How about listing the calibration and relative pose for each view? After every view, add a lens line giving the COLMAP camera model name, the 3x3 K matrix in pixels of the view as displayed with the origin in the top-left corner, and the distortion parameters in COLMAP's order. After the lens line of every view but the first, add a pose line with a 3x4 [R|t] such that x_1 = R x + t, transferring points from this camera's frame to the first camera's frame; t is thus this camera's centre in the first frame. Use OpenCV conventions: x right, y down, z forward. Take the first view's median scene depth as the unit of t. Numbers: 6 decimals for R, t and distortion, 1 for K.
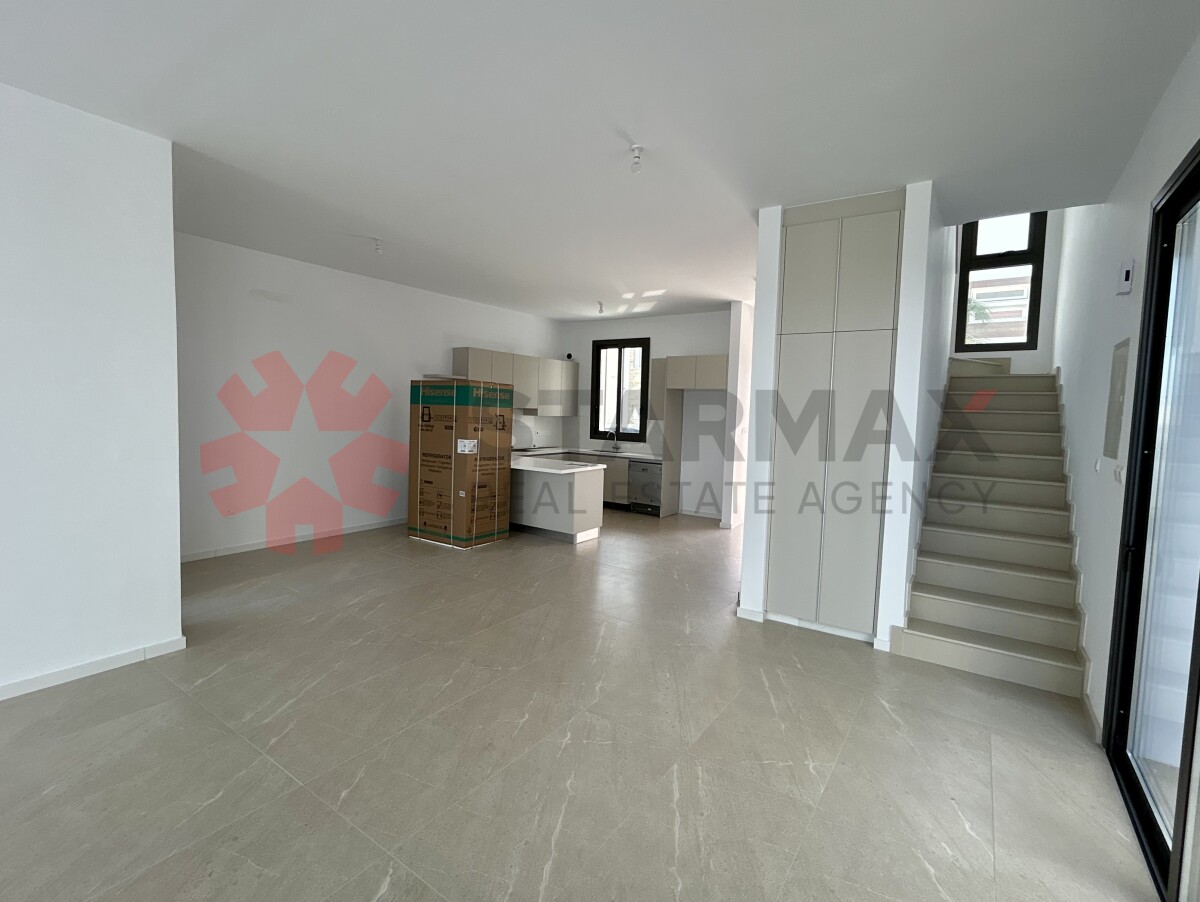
lens RADIAL K [[550.8, 0, 602.2], [0, 550.8, 446.4], [0, 0, 1]] dist [-0.002155, -0.000197]
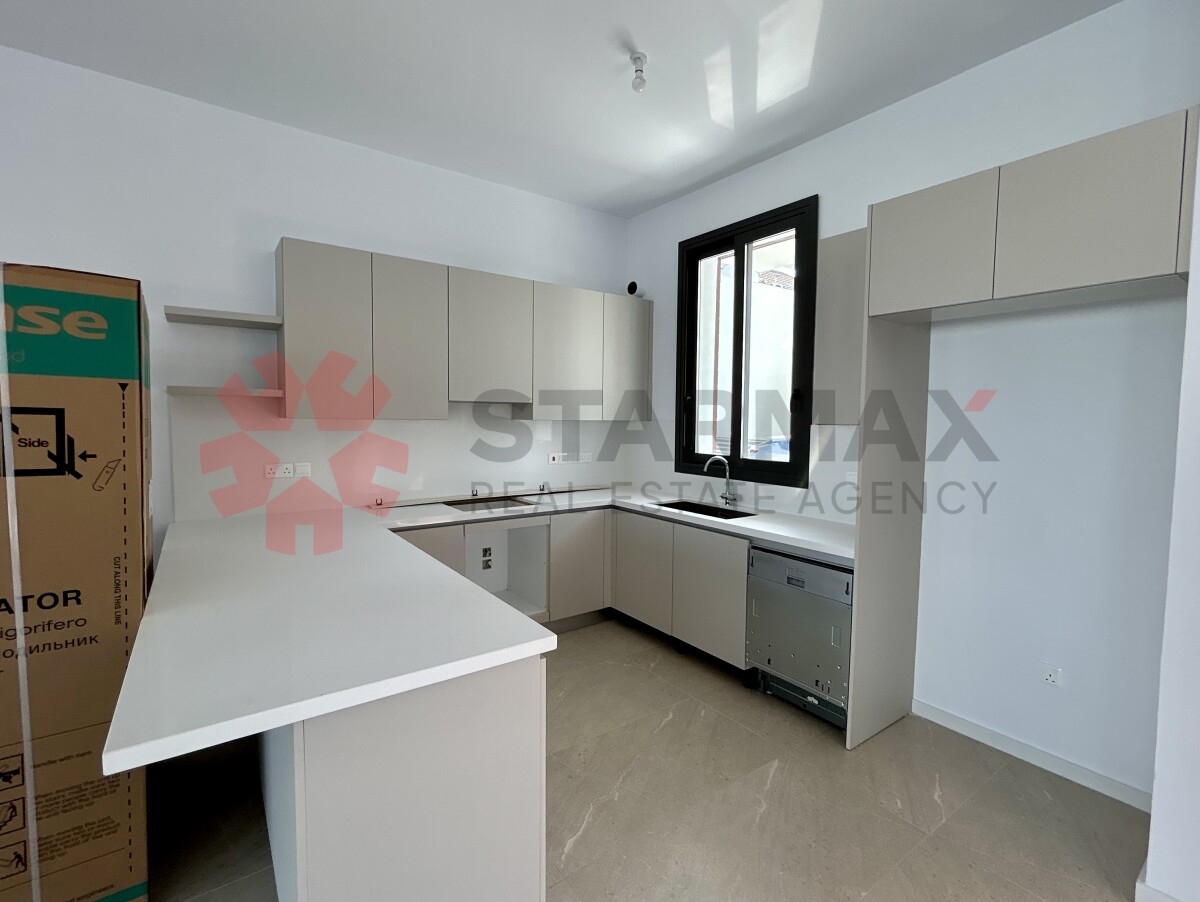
lens RADIAL K [[550.8, 0, 602.2], [0, 550.8, 446.4], [0, 0, 1]] dist [-0.002155, -0.000197]
pose [[0.943307, -0.000805, -0.331920, 0.071212], [-0.005566, 0.999818, -0.018242, -0.026954], [0.331875, 0.019055, 0.943131, 0.603369]]
